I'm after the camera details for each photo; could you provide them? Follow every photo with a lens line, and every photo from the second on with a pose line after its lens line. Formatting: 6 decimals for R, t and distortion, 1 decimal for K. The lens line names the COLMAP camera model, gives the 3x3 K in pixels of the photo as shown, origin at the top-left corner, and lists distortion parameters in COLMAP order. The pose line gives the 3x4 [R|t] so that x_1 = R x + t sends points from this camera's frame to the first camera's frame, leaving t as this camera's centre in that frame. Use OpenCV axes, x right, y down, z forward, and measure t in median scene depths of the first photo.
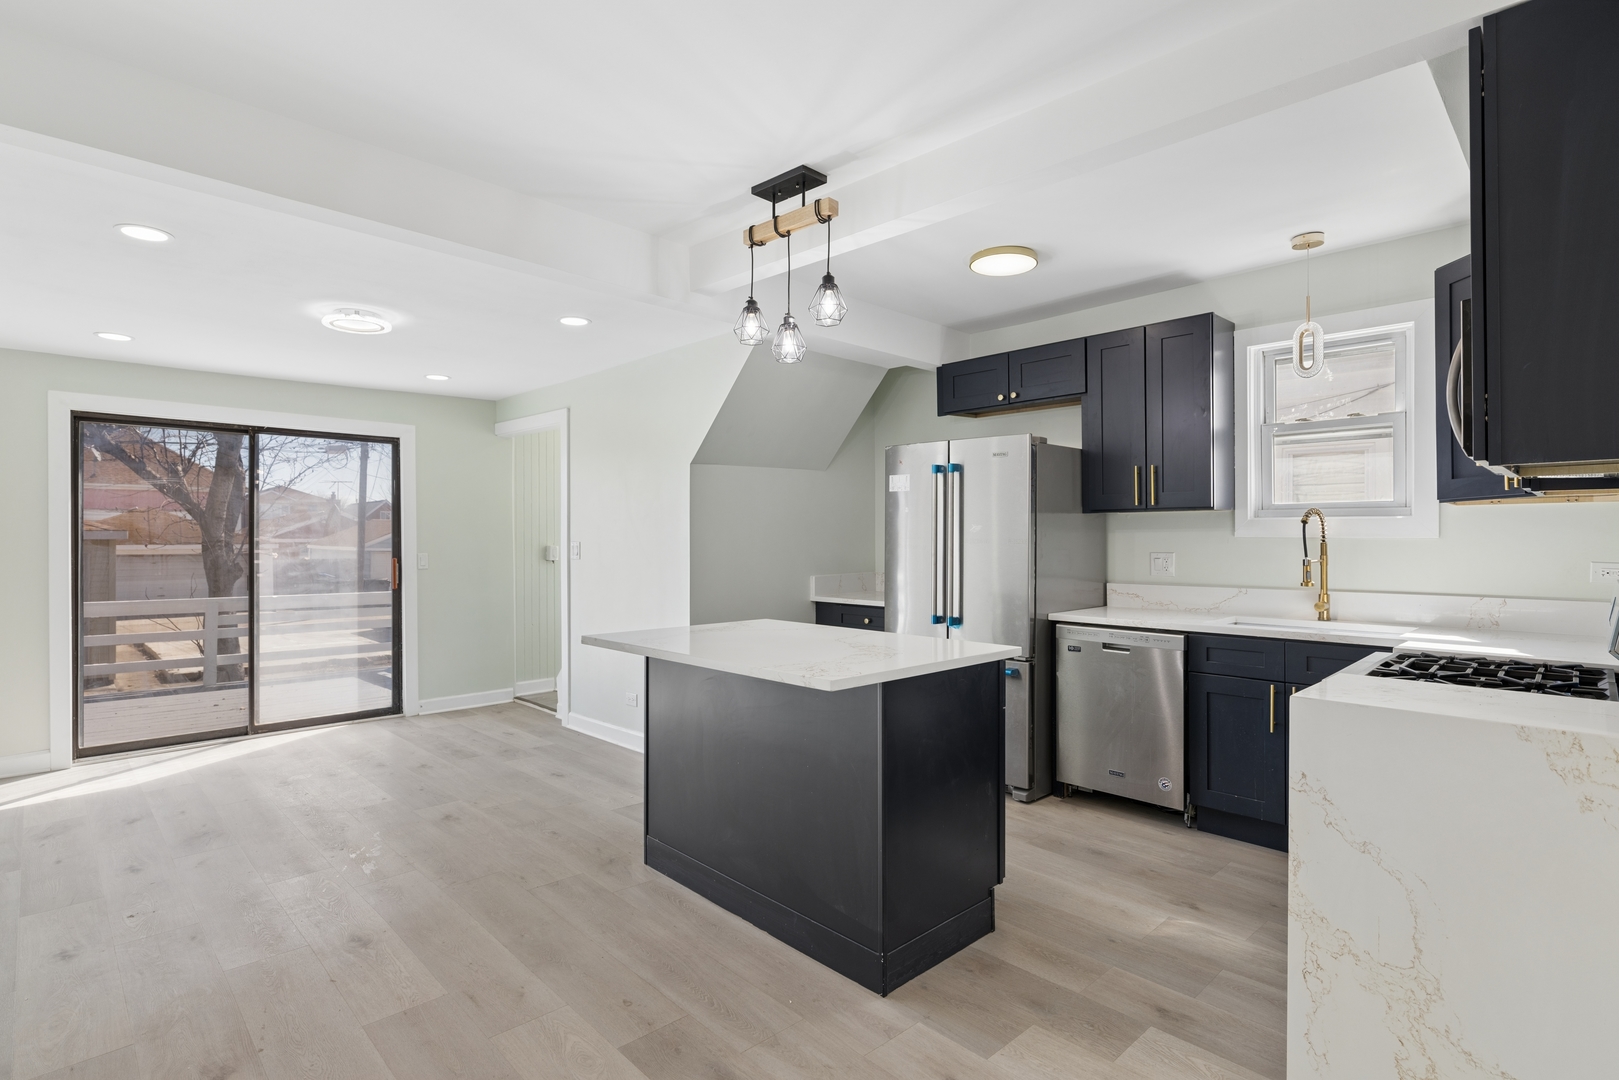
lens RADIAL K [[810.7, 0, 809.5], [0, 810.7, 540.0], [0, 0, 1]] dist [-0.001230, -0.000142]
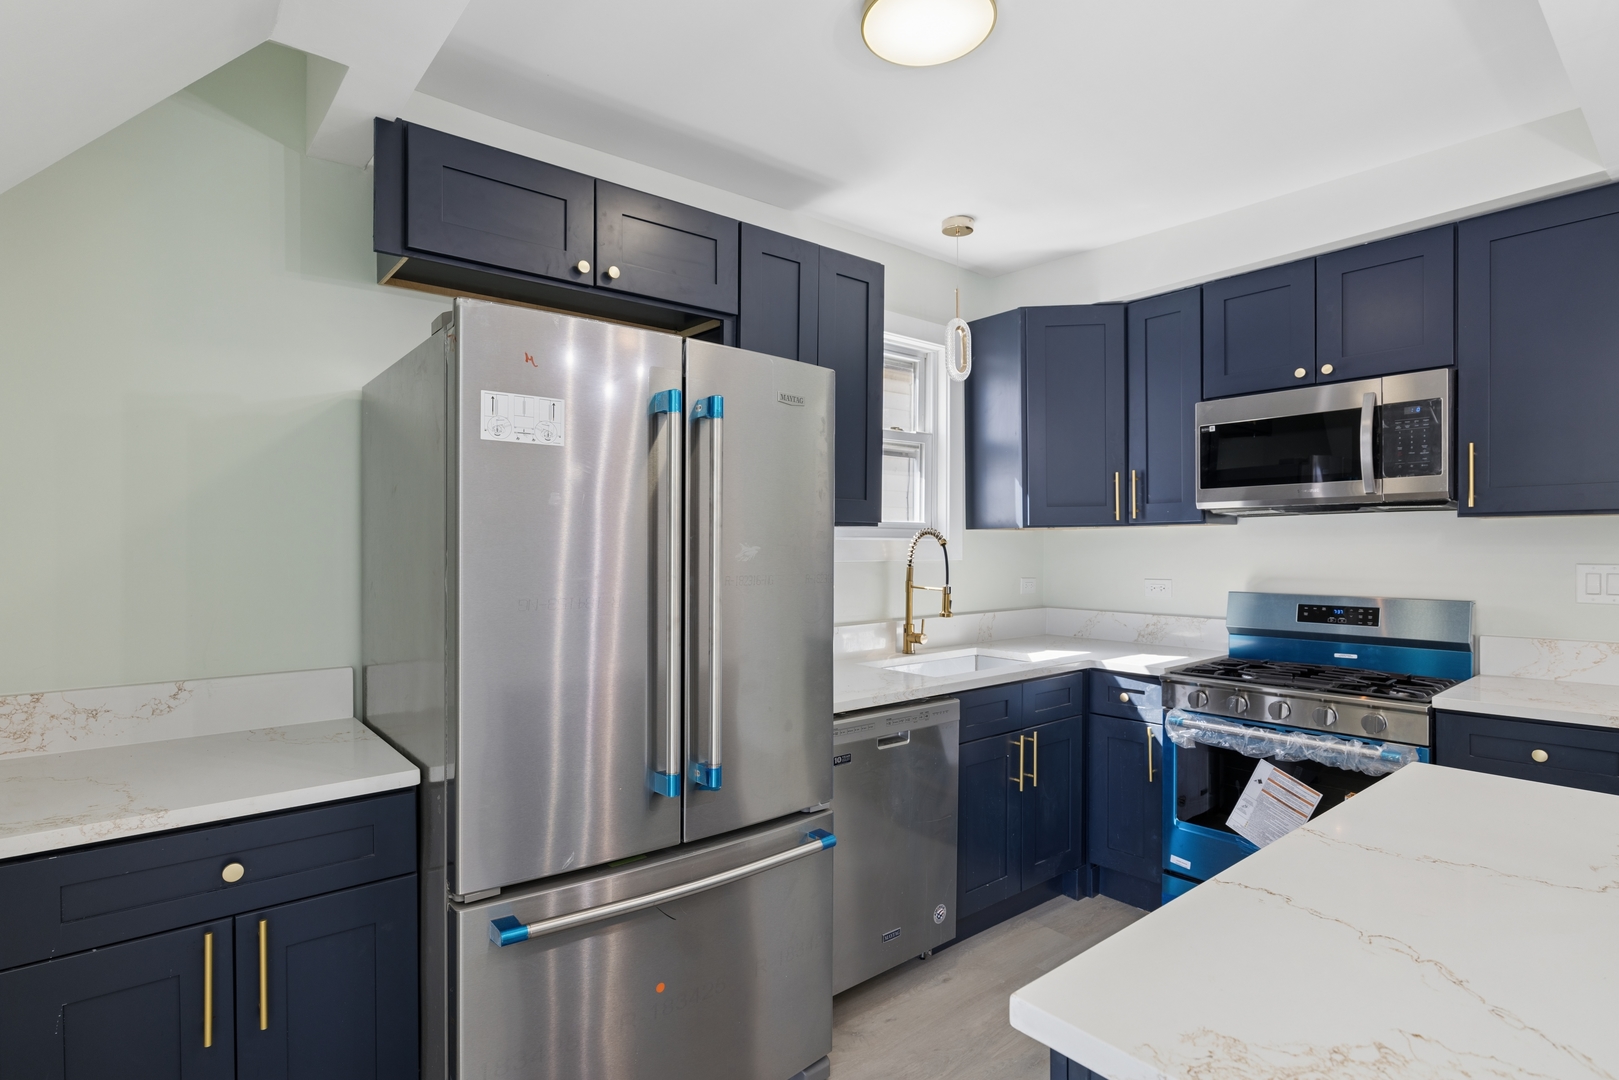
lens RADIAL K [[817.3, 0, 813.1], [0, 817.3, 554.5], [0, 0, 1]] dist [-0.000831, -0.000190]
pose [[0.065543, -0.007346, 0.997823, -0.281050], [0.012883, 0.999896, 0.006515, -0.017862], [-0.997767, 0.012428, 0.065630, 1.075803]]
